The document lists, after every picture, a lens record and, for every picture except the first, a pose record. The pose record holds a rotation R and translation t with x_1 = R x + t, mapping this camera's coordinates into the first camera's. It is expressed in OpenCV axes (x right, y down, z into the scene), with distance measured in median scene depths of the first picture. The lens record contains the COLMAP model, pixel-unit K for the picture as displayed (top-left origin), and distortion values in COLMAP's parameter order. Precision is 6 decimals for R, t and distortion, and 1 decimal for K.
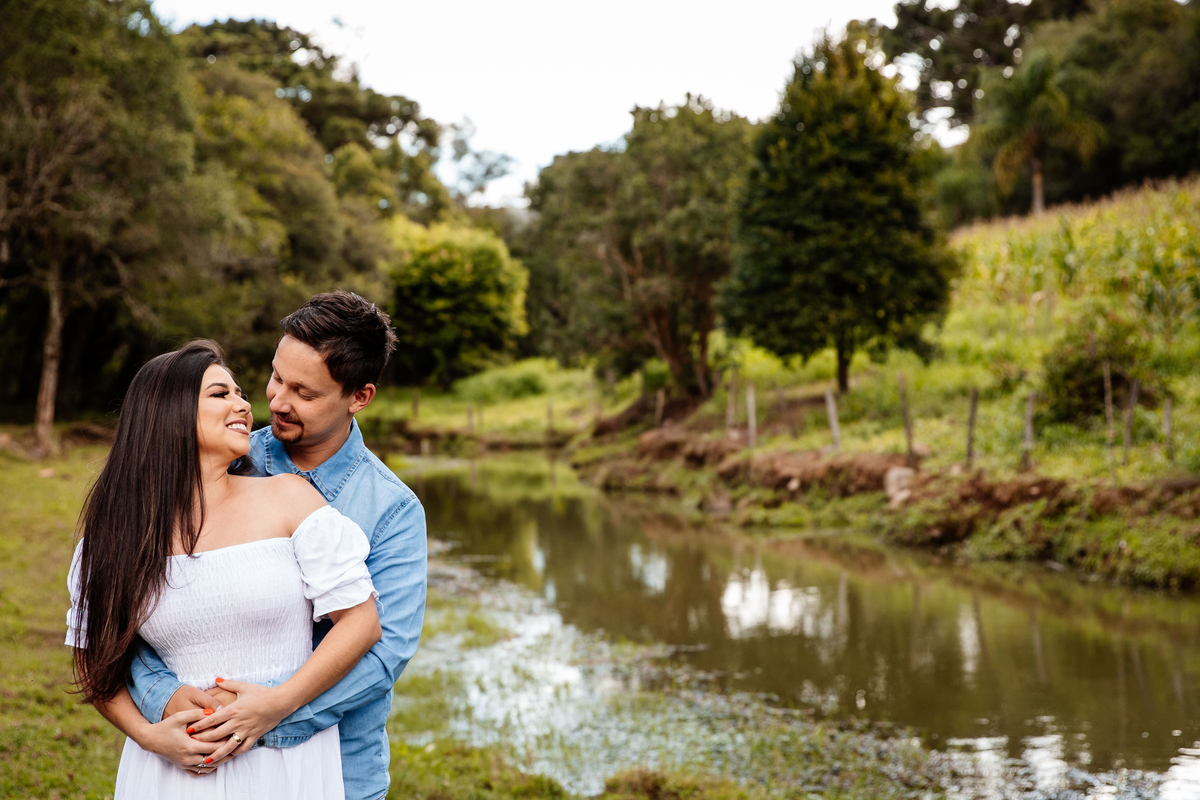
lens RADIAL K [[2248.6, 0, 599.2], [0, 2248.6, 402.0], [0, 0, 1]] dist [-0.002306, 0.000000]
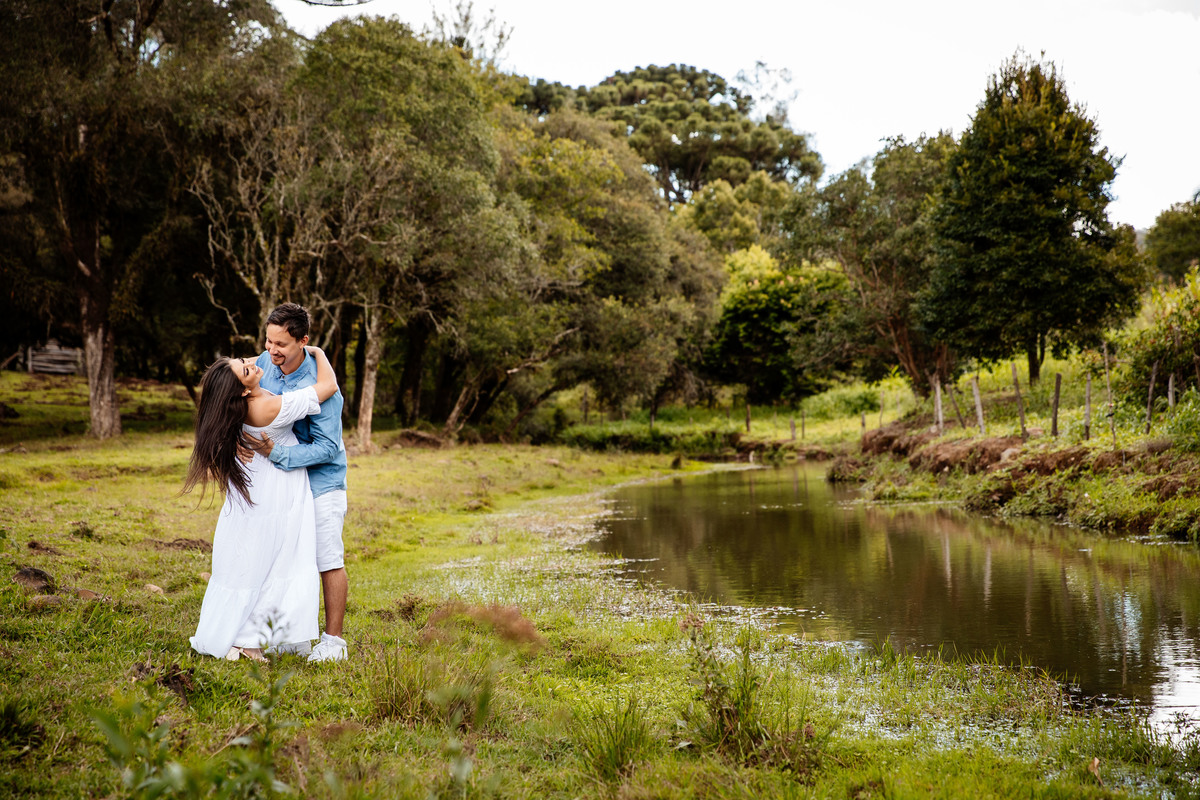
lens RADIAL K [[2375.7, 0, 600.5], [0, 2375.7, 399.1], [0, 0, 1]] dist [-0.061804, 0.000000]
pose [[0.967318, -0.005552, -0.253504, 0.182720], [-0.000941, 0.999675, -0.025484, 0.027509], [0.253563, 0.024890, 0.966999, -0.151944]]
